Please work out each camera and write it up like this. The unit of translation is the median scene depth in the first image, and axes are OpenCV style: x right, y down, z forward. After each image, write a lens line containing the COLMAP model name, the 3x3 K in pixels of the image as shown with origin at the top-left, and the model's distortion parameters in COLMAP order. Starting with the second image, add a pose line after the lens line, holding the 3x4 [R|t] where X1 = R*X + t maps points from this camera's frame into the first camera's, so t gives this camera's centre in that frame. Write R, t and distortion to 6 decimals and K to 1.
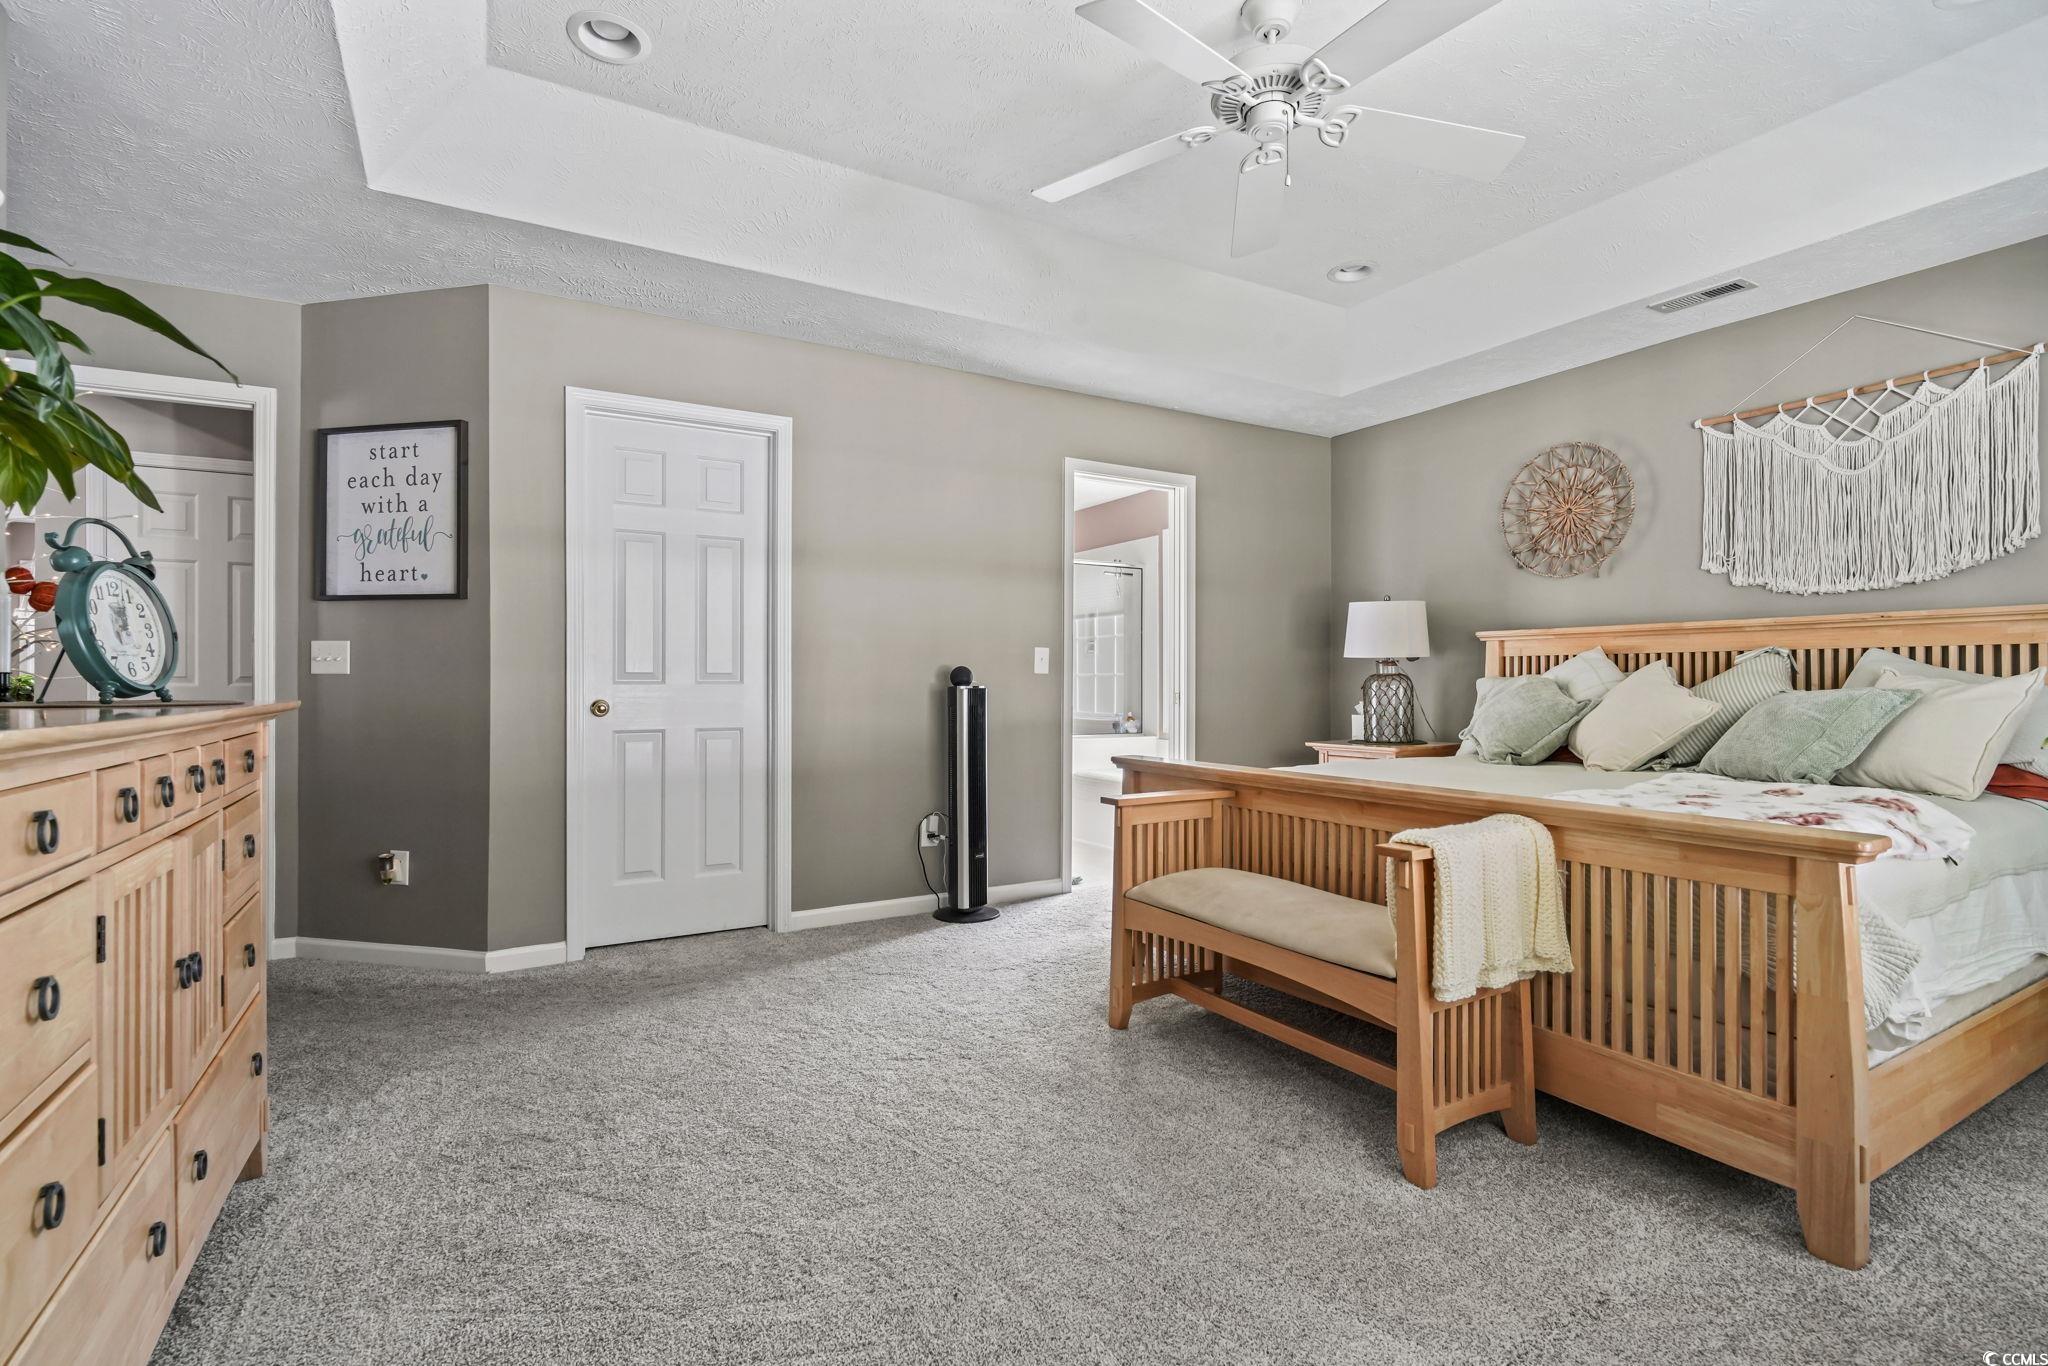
lens RADIAL K [[962.5, 0, 1025.6], [0, 962.5, 677.1], [0, 0, 1]] dist [-0.005120, 0.000080]
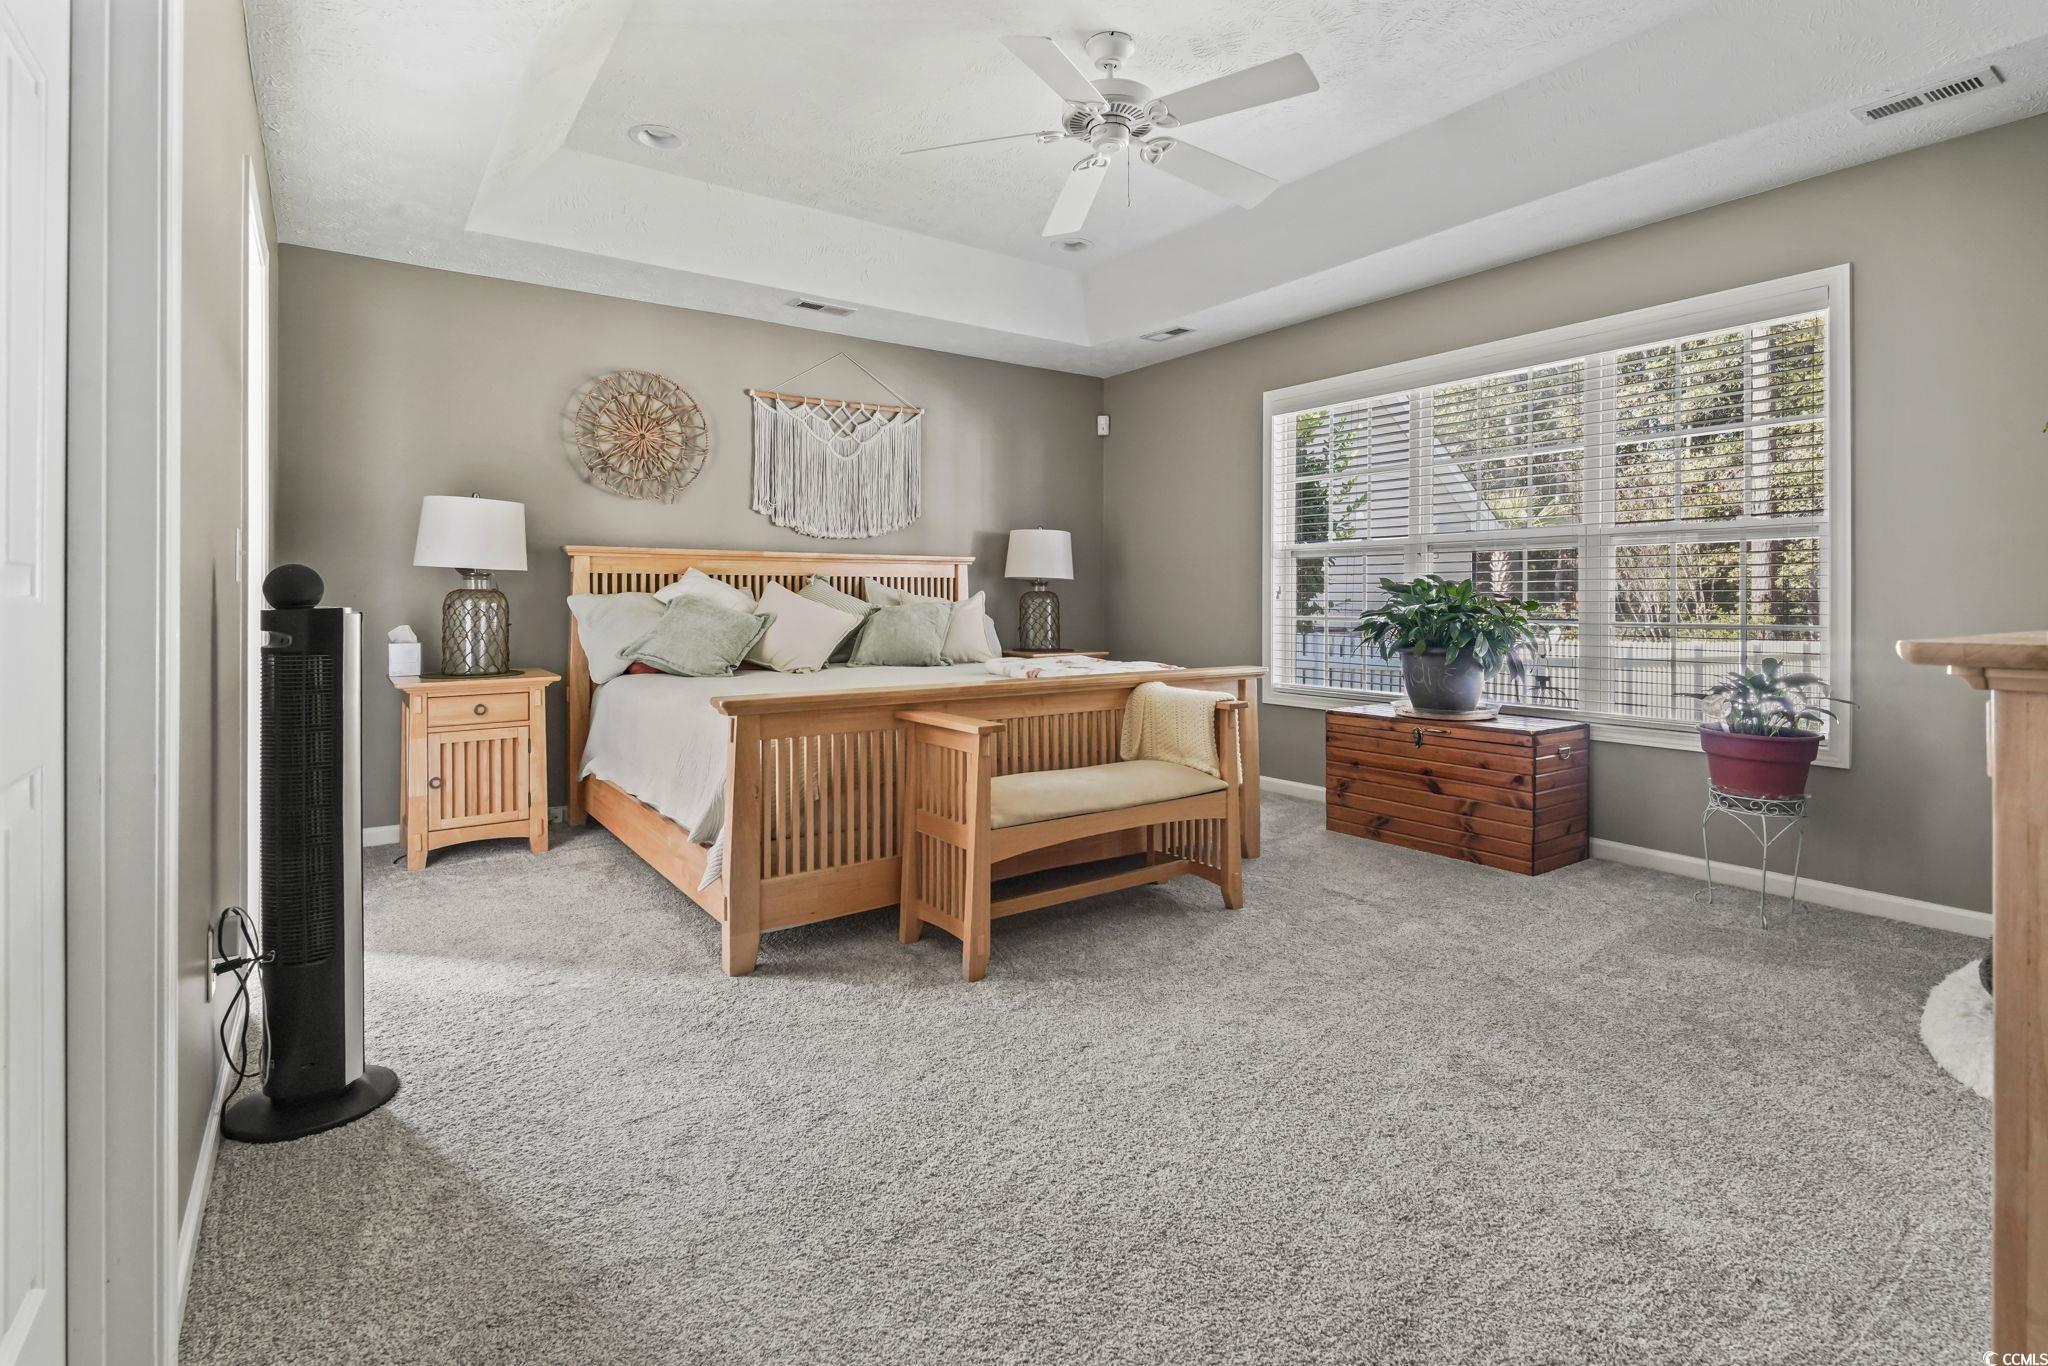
lens RADIAL K [[962.5, 0, 1061.7], [0, 962.5, 601.4], [0, 0, 1]] dist [-0.005120, 0.000080]
pose [[-0.100969, 0.001399, 0.994889, -0.538448], [-0.004011, 0.999990, -0.001813, 0.007249], [-0.994882, -0.004173, -0.100962, 0.670789]]
